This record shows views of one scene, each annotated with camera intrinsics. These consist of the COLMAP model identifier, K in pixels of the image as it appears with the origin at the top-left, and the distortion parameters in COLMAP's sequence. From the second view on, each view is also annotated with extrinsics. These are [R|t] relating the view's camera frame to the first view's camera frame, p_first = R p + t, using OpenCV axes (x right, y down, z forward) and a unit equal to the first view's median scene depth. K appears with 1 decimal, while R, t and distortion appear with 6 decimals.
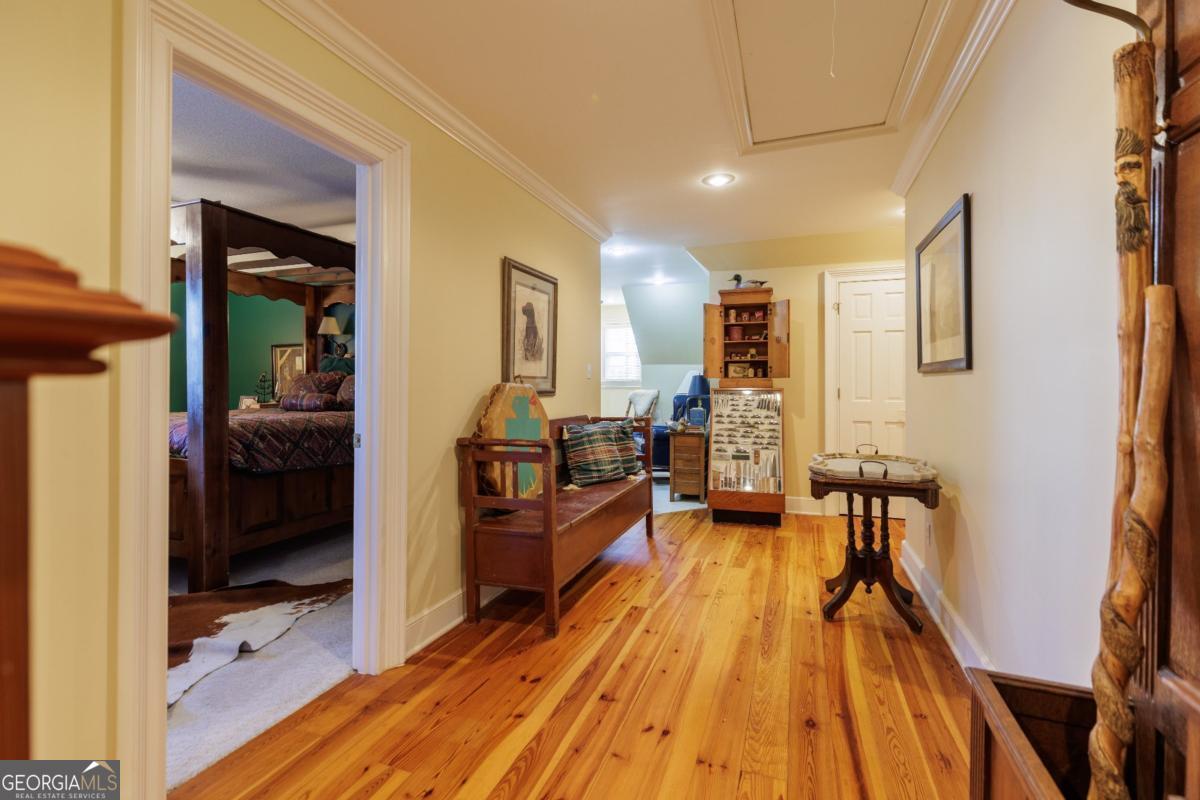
lens RADIAL K [[533.8, 0, 600.6], [0, 533.8, 381.0], [0, 0, 1]] dist [0.000937, -0.000085]
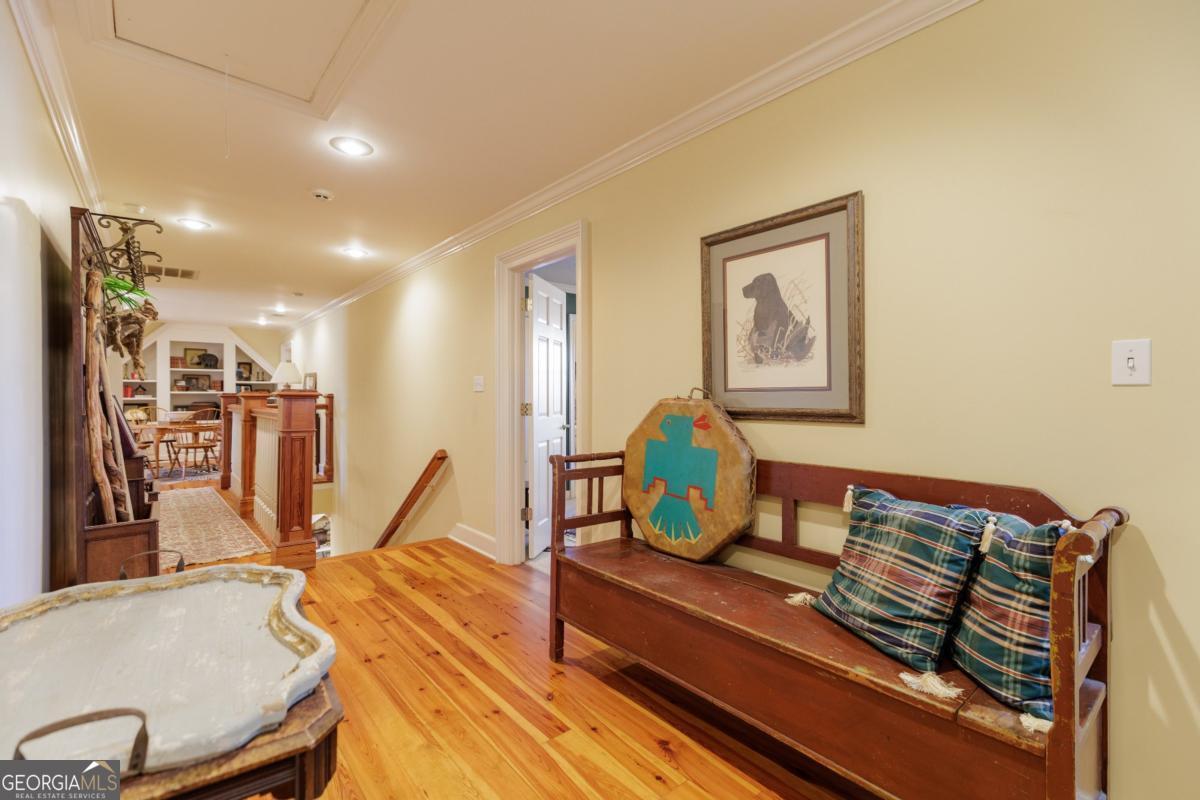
lens RADIAL K [[530.3, 0, 601.0], [0, 530.3, 394.5], [0, 0, 1]] dist [0.004258, -0.000268]
pose [[-0.494424, -0.004620, -0.869209, 0.481681], [0.002969, 0.999971, -0.007004, 0.002606], [0.869216, -0.006044, -0.494396, 1.053706]]
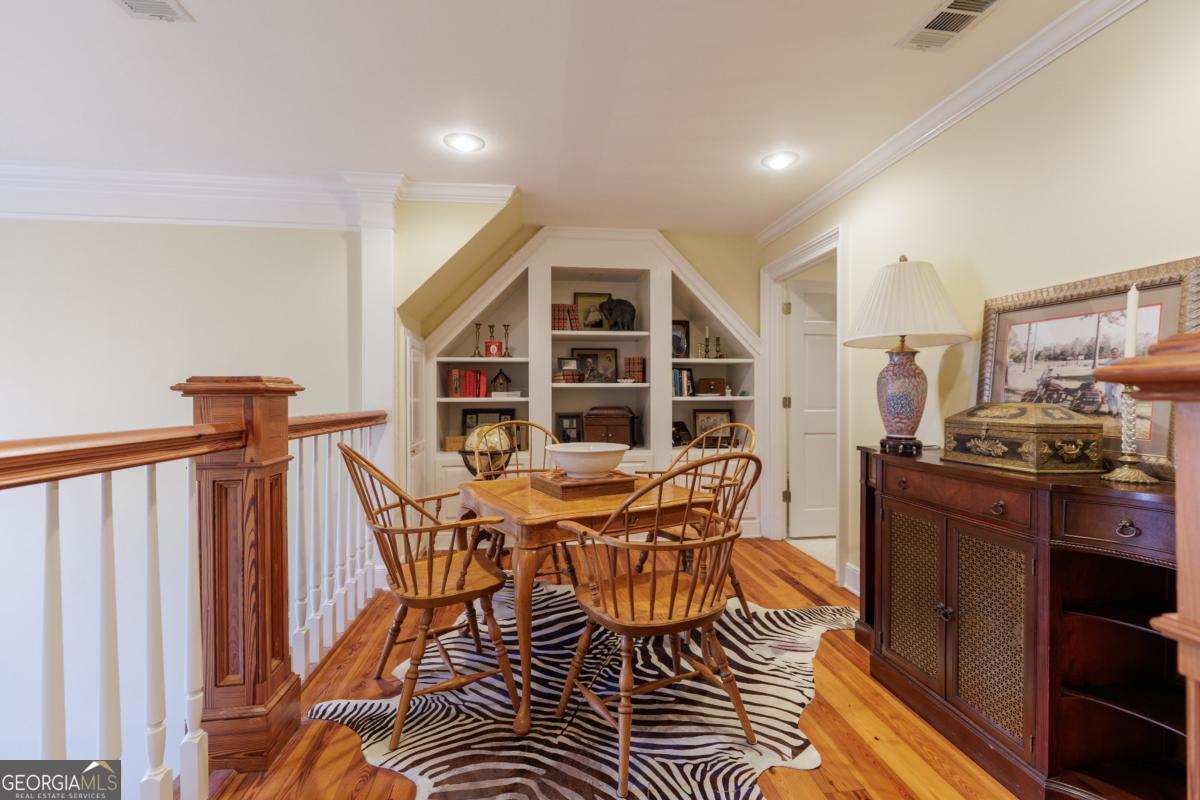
lens RADIAL K [[530.3, 0, 601.0], [0, 530.3, 394.5], [0, 0, 1]] dist [0.004258, -0.000268]
pose [[-0.893646, 0.002478, -0.448765, 0.425669], [0.000486, 0.999990, 0.004555, 0.001202], [0.448772, 0.003852, -0.893638, 0.910511]]
